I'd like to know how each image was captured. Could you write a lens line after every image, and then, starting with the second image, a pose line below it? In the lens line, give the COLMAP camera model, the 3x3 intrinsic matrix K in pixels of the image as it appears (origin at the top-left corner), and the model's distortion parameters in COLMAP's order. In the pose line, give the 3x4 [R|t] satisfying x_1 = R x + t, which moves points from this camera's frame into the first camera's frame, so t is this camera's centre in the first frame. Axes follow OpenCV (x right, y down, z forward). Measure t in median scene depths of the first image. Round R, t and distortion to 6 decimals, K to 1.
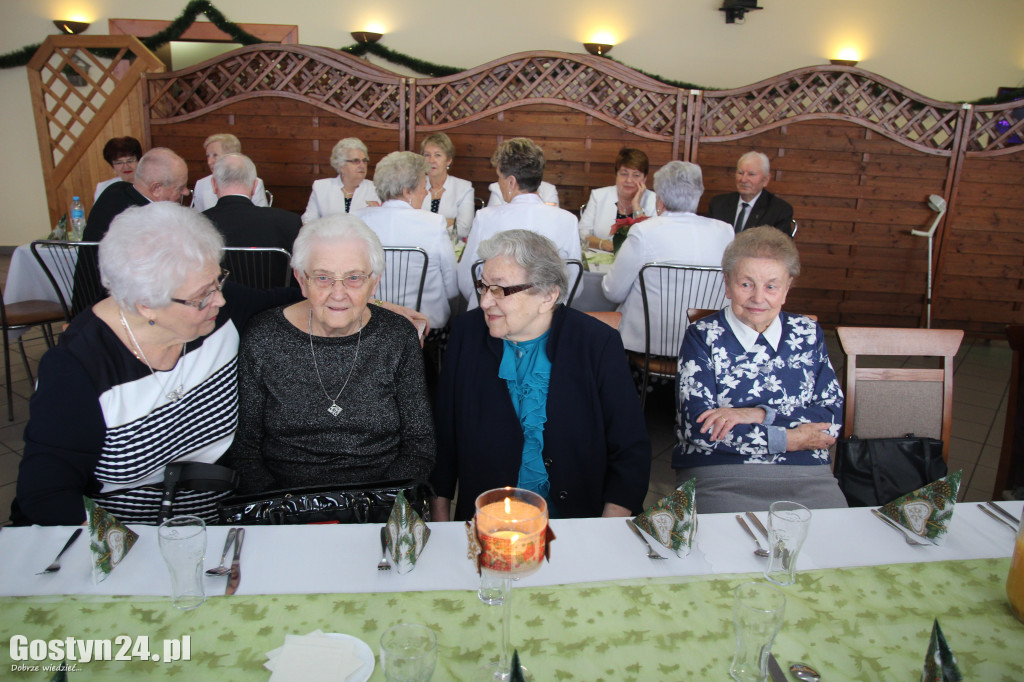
lens RADIAL K [[790.4, 0, 512.3], [0, 790.4, 351.0], [0, 0, 1]] dist [-0.129879, 0.108163]
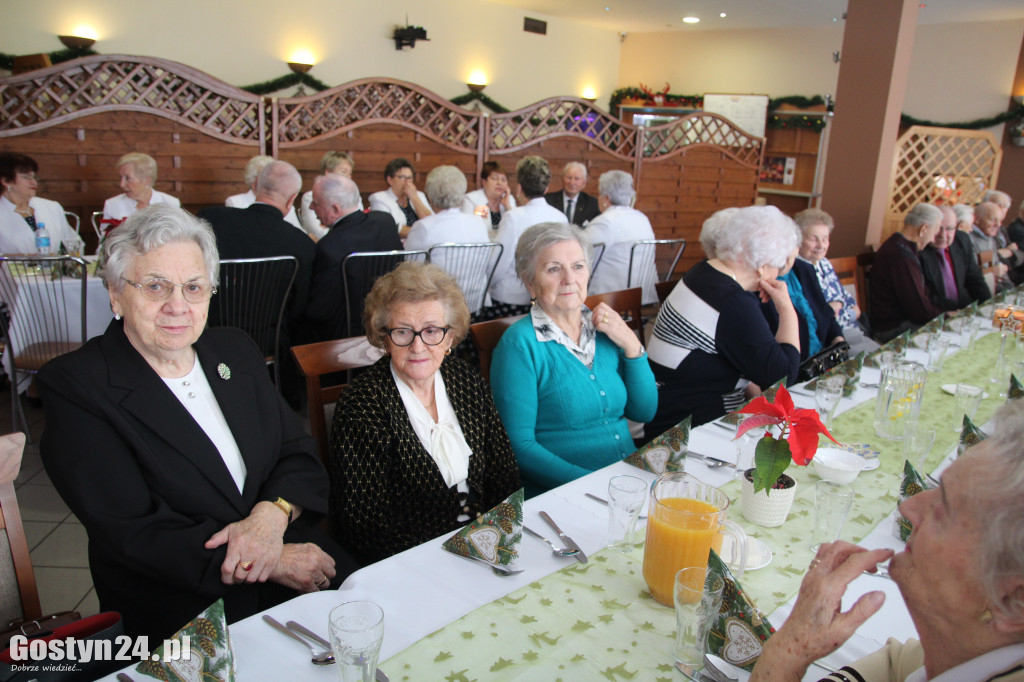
lens RADIAL K [[790.4, 0, 512.3], [0, 790.4, 351.0], [0, 0, 1]] dist [-0.129879, 0.108163]
pose [[0.774146, -0.156374, 0.613388, -0.573334], [0.159864, 0.985893, 0.049578, -0.011800], [-0.612488, 0.059678, 0.788224, -0.004543]]
